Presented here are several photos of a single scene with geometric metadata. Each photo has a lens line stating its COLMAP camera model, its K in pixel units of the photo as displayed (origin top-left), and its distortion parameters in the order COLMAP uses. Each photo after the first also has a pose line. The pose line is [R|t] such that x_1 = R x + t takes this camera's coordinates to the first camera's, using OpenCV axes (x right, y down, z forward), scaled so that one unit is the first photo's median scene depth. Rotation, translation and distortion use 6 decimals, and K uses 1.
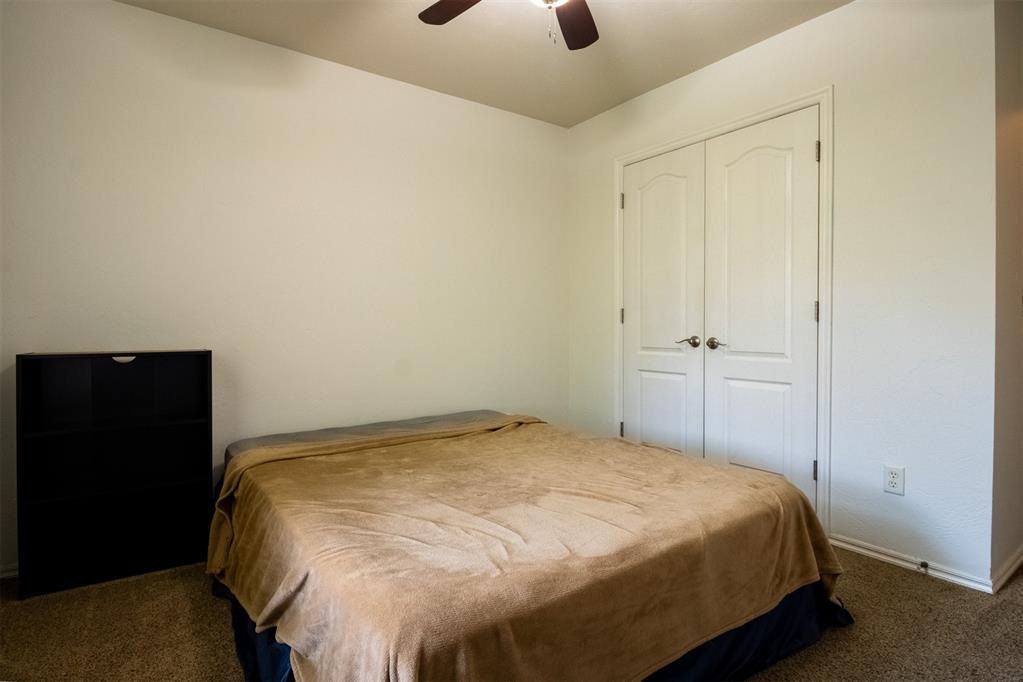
lens RADIAL K [[527.1, 0, 509.5], [0, 527.1, 337.7], [0, 0, 1]] dist [-0.005504, -0.009834]
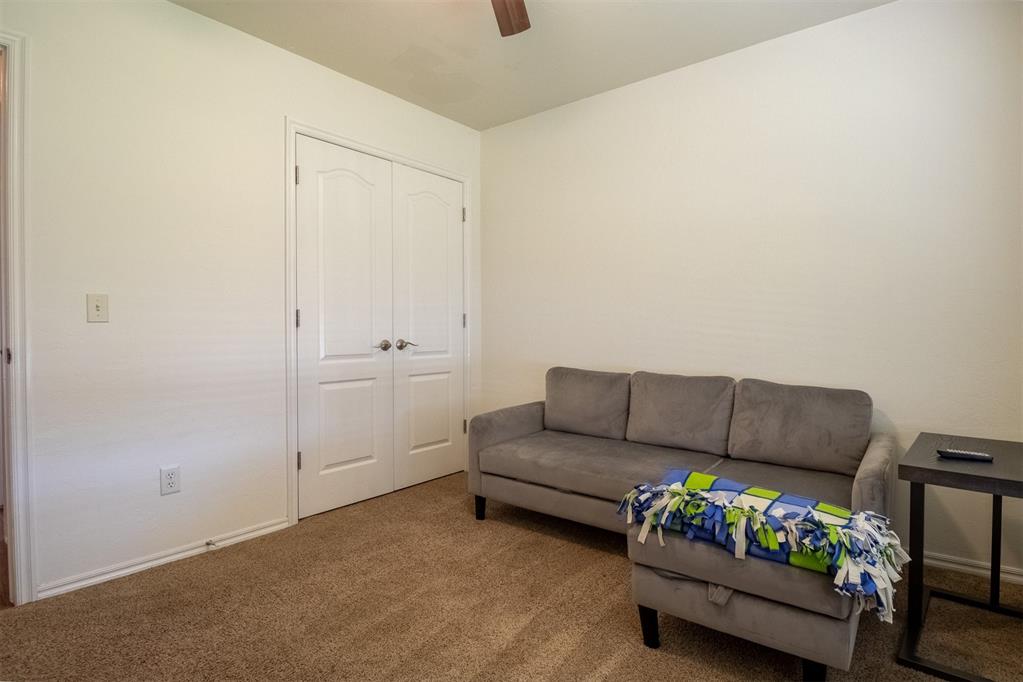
lens RADIAL K [[527.1, 0, 512.1], [0, 527.1, 337.4], [0, 0, 1]] dist [-0.005504, -0.009834]
pose [[-0.261425, -0.008513, 0.965186, -0.705416], [0.023011, 0.999622, 0.015050, -0.017918], [-0.964949, 0.026145, -0.261131, 0.983751]]
